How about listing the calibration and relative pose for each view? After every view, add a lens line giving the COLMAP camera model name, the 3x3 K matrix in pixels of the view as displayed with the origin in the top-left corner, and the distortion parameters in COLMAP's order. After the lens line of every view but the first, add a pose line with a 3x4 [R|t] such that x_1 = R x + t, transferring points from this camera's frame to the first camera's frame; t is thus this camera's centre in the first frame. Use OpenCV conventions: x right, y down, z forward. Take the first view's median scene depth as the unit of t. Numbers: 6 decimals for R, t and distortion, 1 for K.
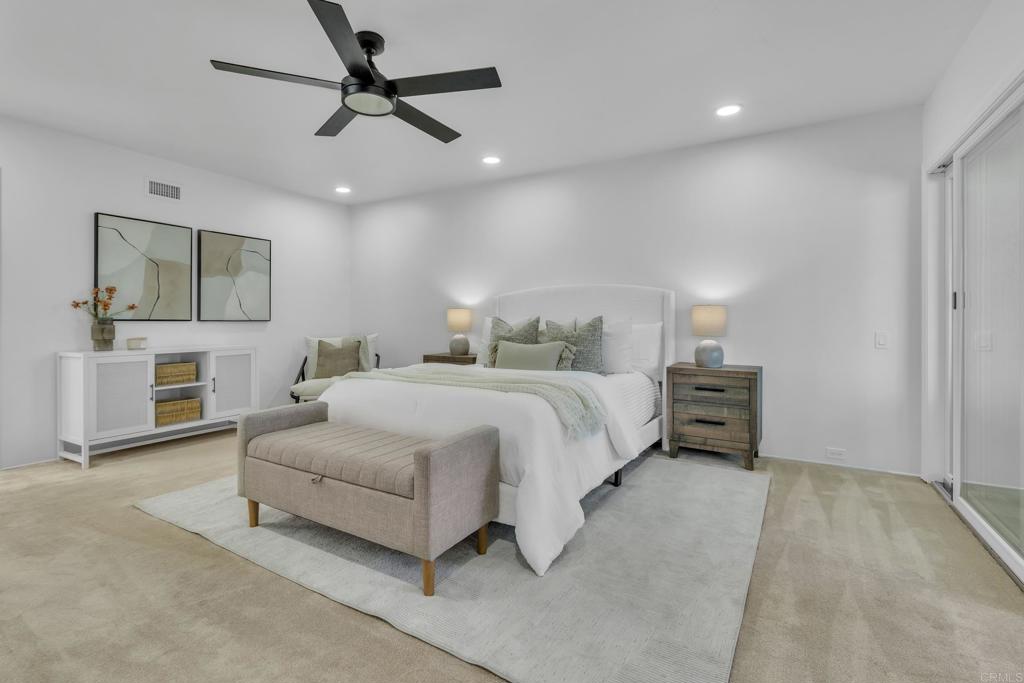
lens RADIAL K [[483.7, 0, 475.0], [0, 483.7, 320.0], [0, 0, 1]] dist [0.005343, -0.000345]
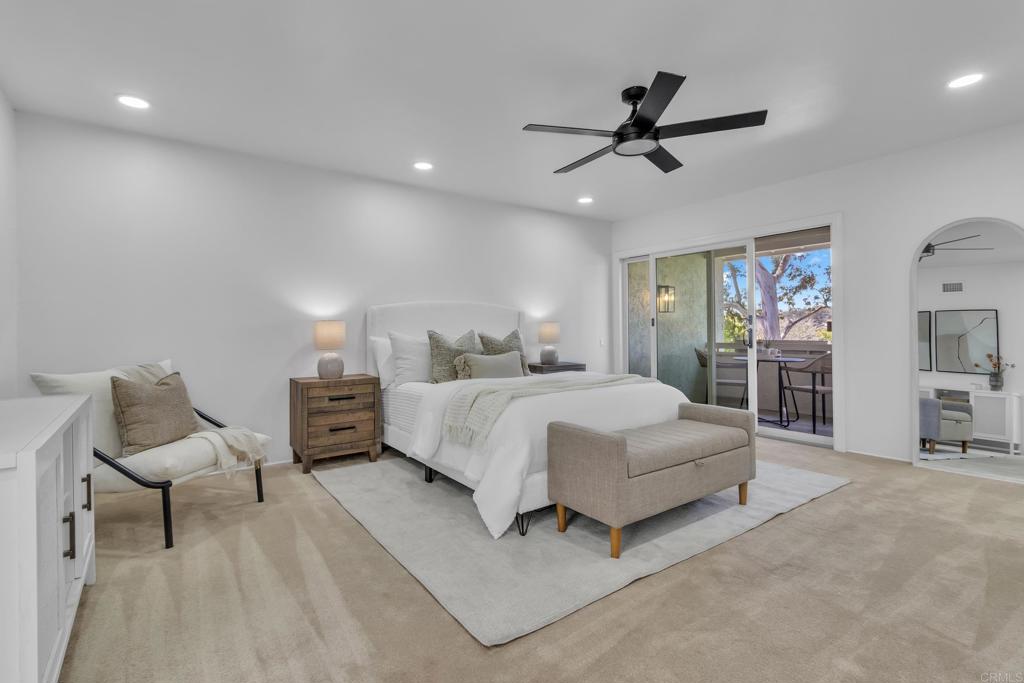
lens RADIAL K [[483.7, 0, 510.5], [0, 483.7, 335.1], [0, 0, 1]] dist [0.005343, -0.000345]
pose [[0.348004, -0.007047, 0.937467, -0.614444], [0.011104, 0.999933, 0.003395, 0.000103], [-0.937427, 0.009229, 0.348059, 0.386090]]
